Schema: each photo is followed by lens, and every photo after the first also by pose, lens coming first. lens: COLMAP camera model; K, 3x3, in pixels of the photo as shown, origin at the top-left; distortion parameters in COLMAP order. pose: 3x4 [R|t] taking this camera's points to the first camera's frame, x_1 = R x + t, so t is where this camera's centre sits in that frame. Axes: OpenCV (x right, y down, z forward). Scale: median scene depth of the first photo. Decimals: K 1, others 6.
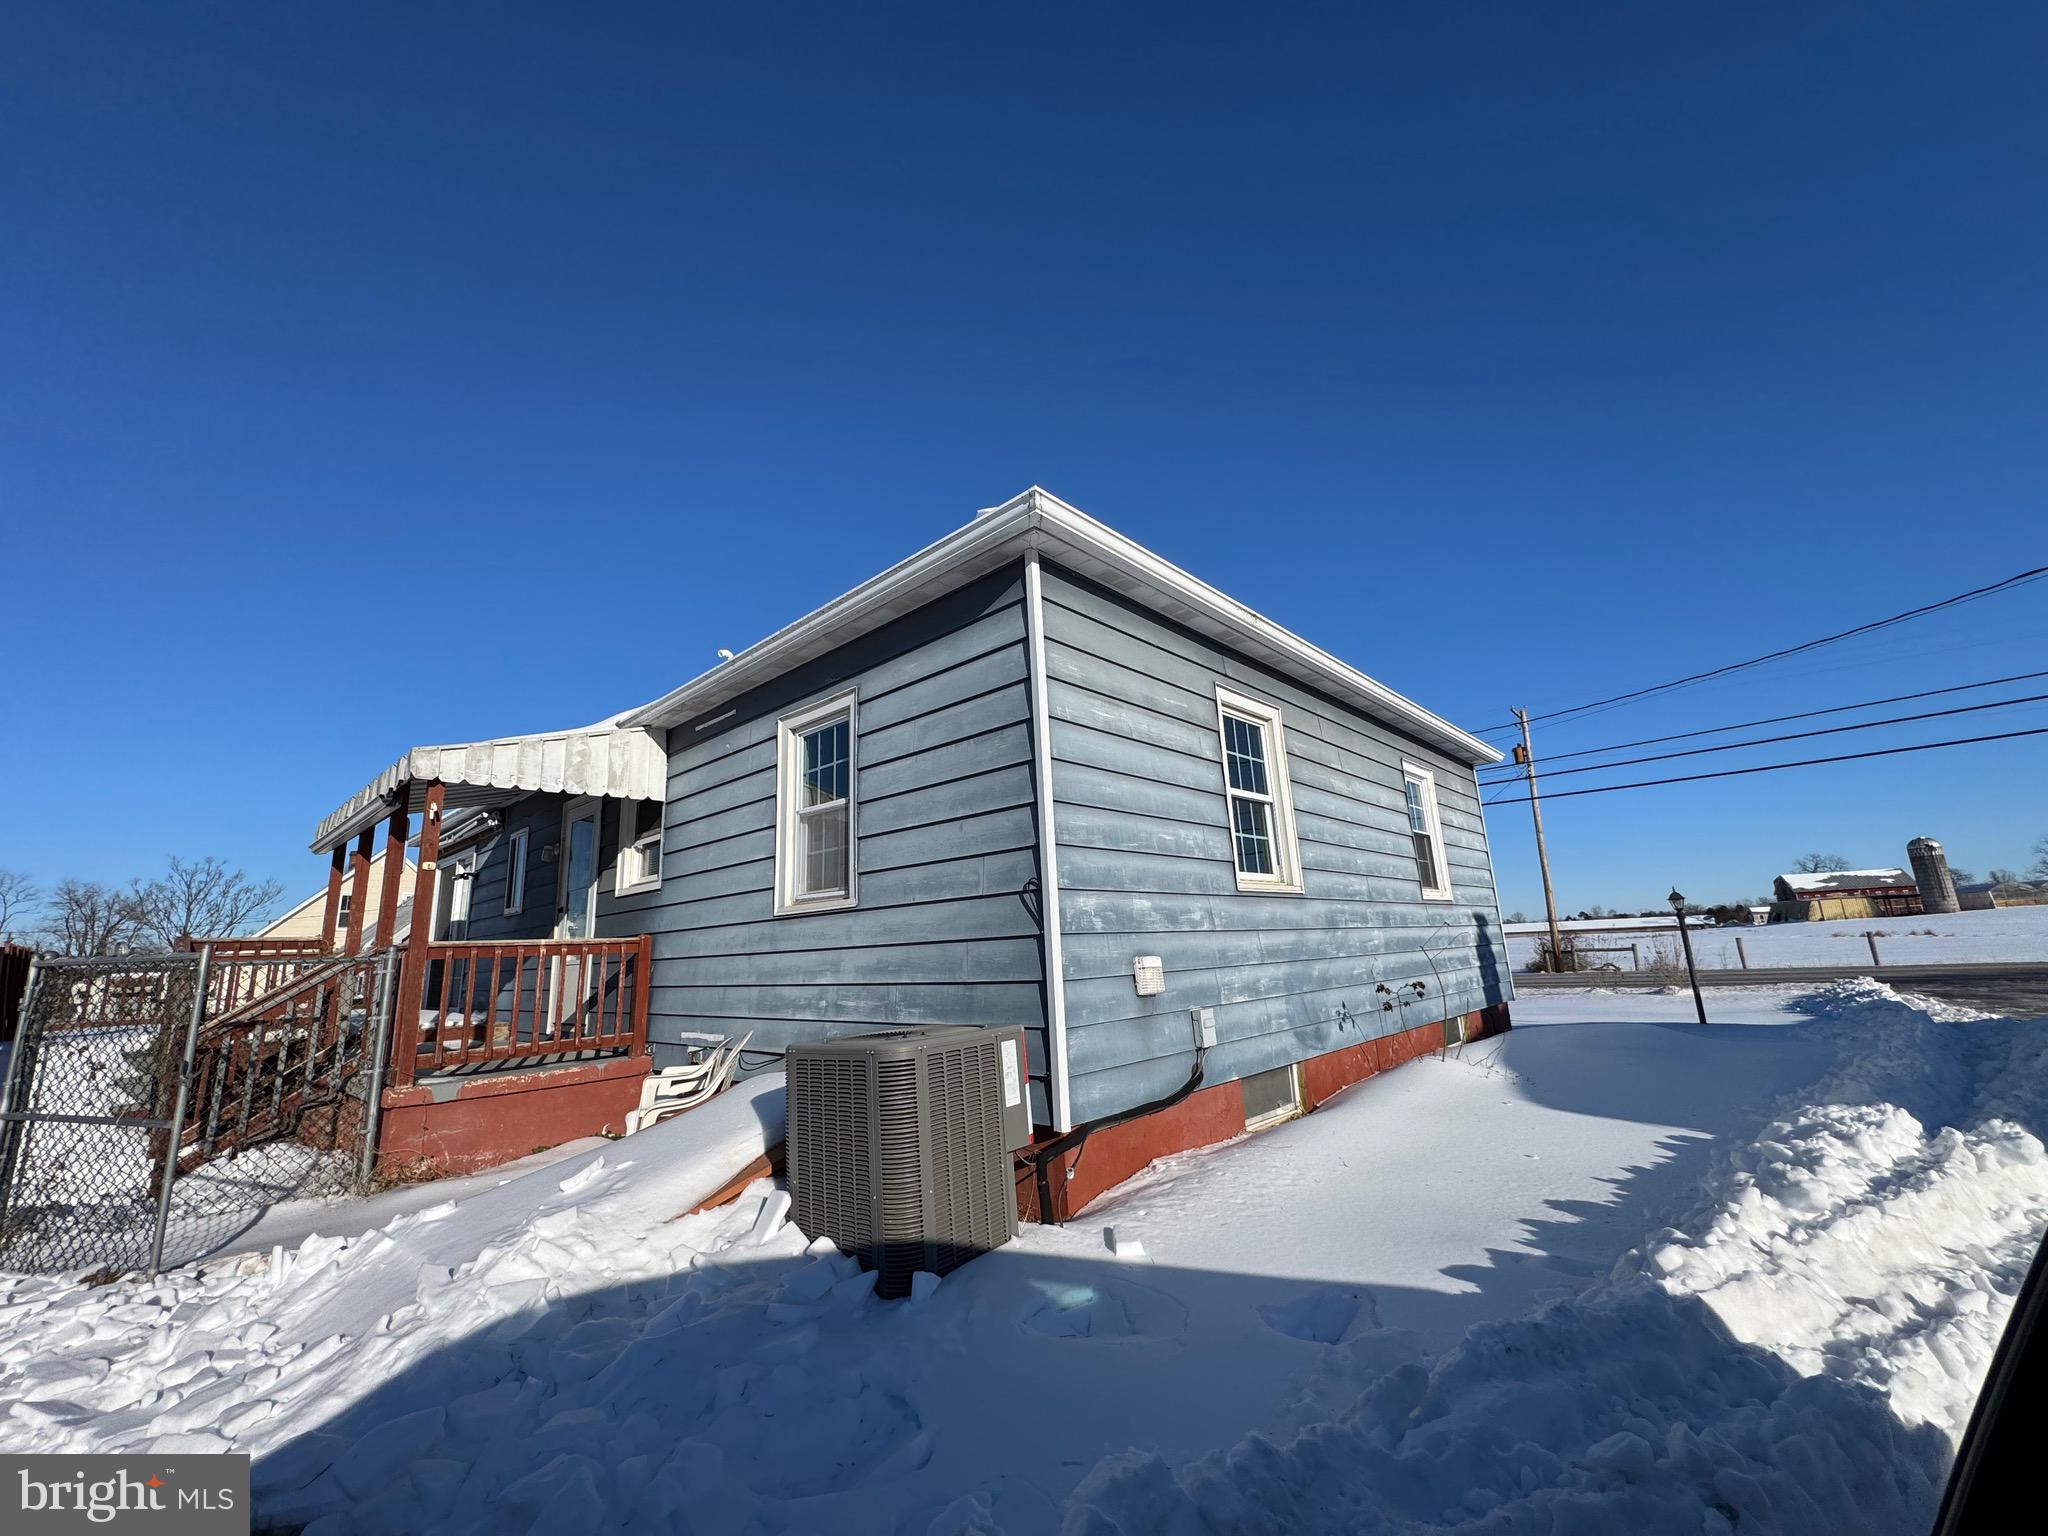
lens RADIAL K [[801.7, 0, 1024.0], [0, 801.7, 768.0], [0, 0, 1]] dist [0.001121, -0.000014]
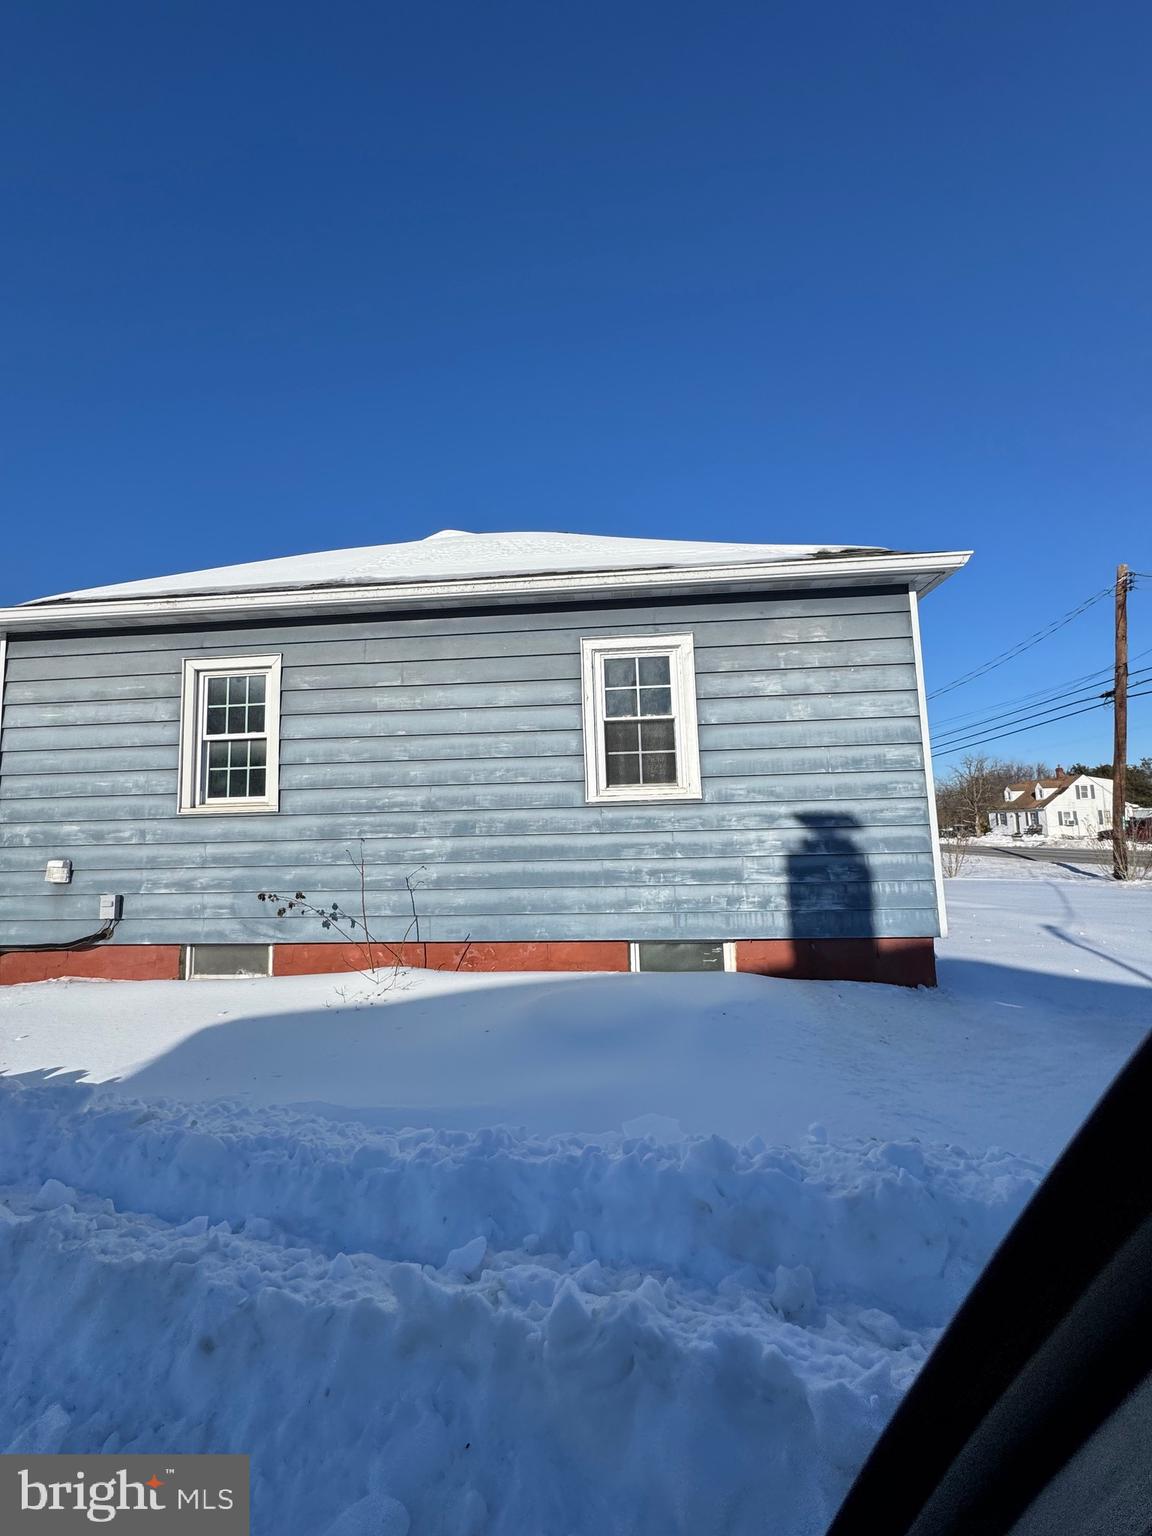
lens RADIAL K [[601.3, 0, 576.0], [0, 601.3, 768.0], [0, 0, 1]] dist [0.001121, -0.000014]
pose [[0.619989, -0.058999, -0.782389, 1.581177], [0.173485, 0.982796, 0.063364, 0.135459], [0.765190, -0.175018, 0.619559, 0.949944]]
